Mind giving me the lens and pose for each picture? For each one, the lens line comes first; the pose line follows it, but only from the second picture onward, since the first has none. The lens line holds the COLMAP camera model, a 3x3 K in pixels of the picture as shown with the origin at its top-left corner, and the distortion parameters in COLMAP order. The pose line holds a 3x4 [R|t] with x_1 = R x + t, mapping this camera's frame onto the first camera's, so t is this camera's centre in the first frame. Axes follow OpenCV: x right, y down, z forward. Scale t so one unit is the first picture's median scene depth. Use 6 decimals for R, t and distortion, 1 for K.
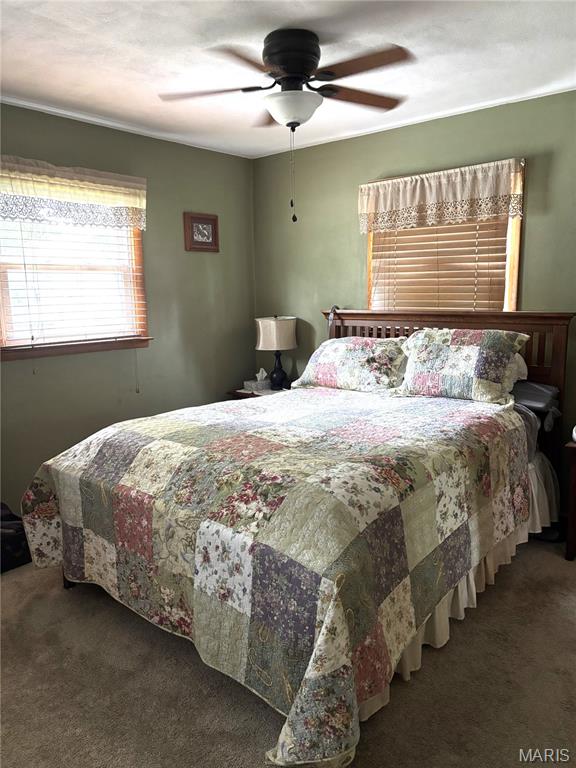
lens RADIAL K [[588.0, 0, 288.0], [0, 588.0, 384.0], [0, 0, 1]] dist [0.001886, 0.001741]
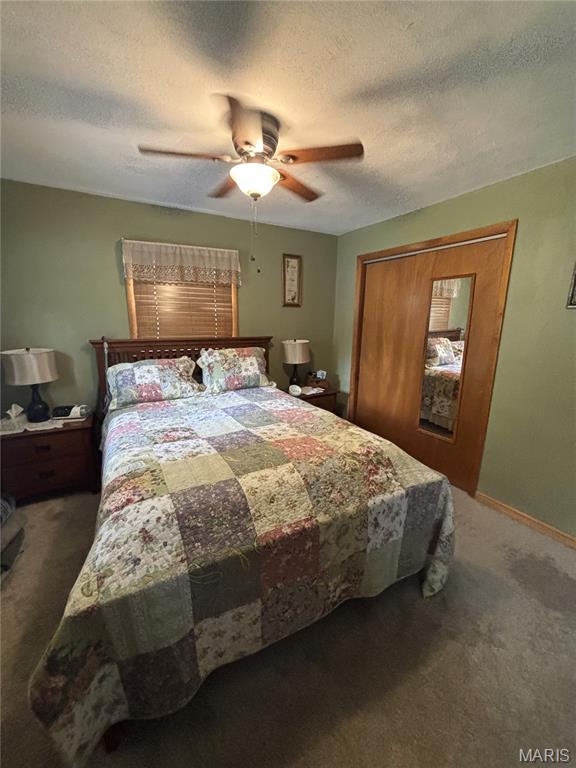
lens RADIAL K [[308.1, 0, 288.0], [0, 308.1, 384.0], [0, 0, 1]] dist [0.000048, -0.000048]
pose [[0.342086, -0.178016, 0.922653, -0.642796], [0.138577, 0.980712, 0.137838, -0.121277], [-0.929394, 0.080706, 0.360157, 0.716472]]
